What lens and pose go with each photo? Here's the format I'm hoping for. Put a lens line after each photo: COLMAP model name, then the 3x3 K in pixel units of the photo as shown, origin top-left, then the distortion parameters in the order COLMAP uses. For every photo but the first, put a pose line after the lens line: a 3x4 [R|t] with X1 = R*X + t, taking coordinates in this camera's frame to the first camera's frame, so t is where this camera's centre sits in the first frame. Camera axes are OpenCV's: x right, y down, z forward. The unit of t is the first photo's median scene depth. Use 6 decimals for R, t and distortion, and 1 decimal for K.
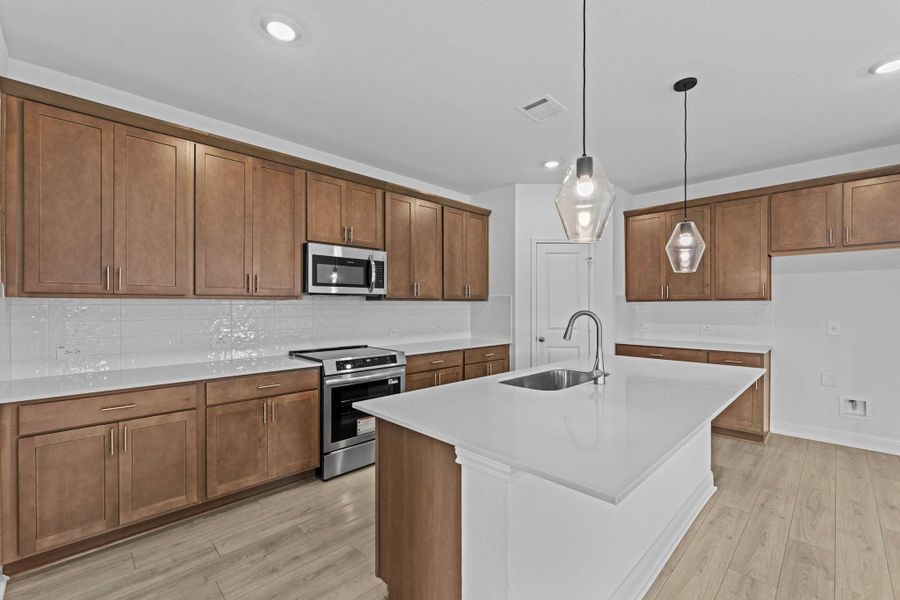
lens RADIAL K [[376.5, 0, 452.5], [0, 376.5, 304.1], [0, 0, 1]] dist [0.000357, 0.000055]
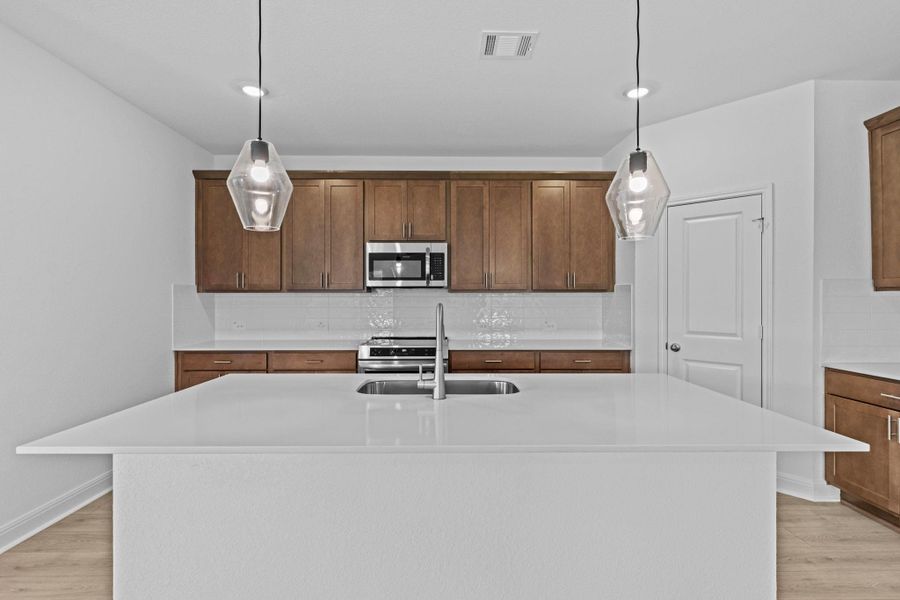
lens RADIAL K [[405.4, 0, 450.0], [0, 405.4, 300.0], [0, 0, 1]] dist [-0.000094, 0.000087]
pose [[0.726391, 0.004610, -0.687266, 0.585166], [0.001374, 0.999966, 0.008159, 0.001334], [0.687280, -0.006871, 0.726360, 0.247497]]
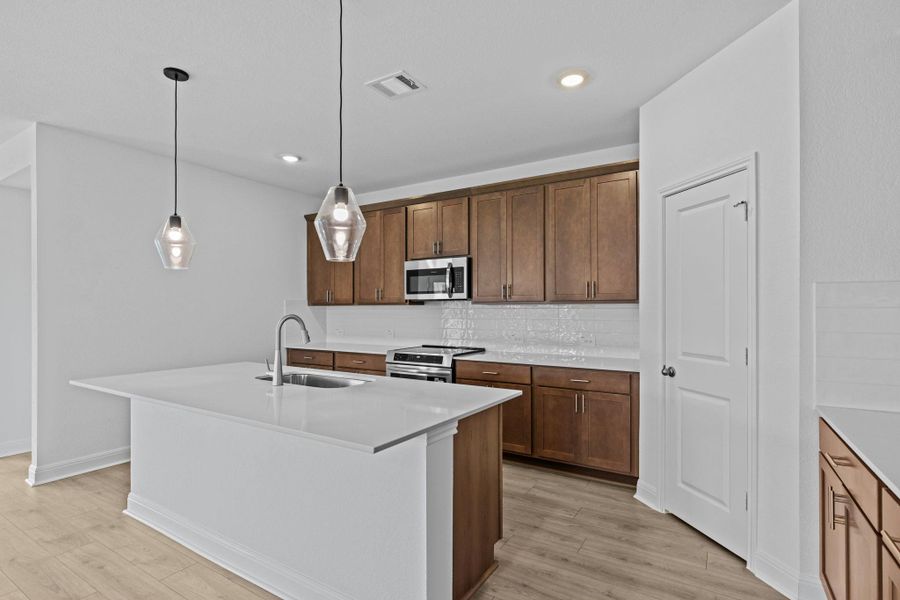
lens RADIAL K [[436.7, 0, 460.6], [0, 436.7, 308.9], [0, 0, 1]] dist [0.001097, 0.000245]
pose [[0.250840, 0.000162, -0.968028, 1.016803], [0.003975, 0.999991, 0.001198, 0.000631], [0.968020, -0.004149, 0.250838, 0.721008]]
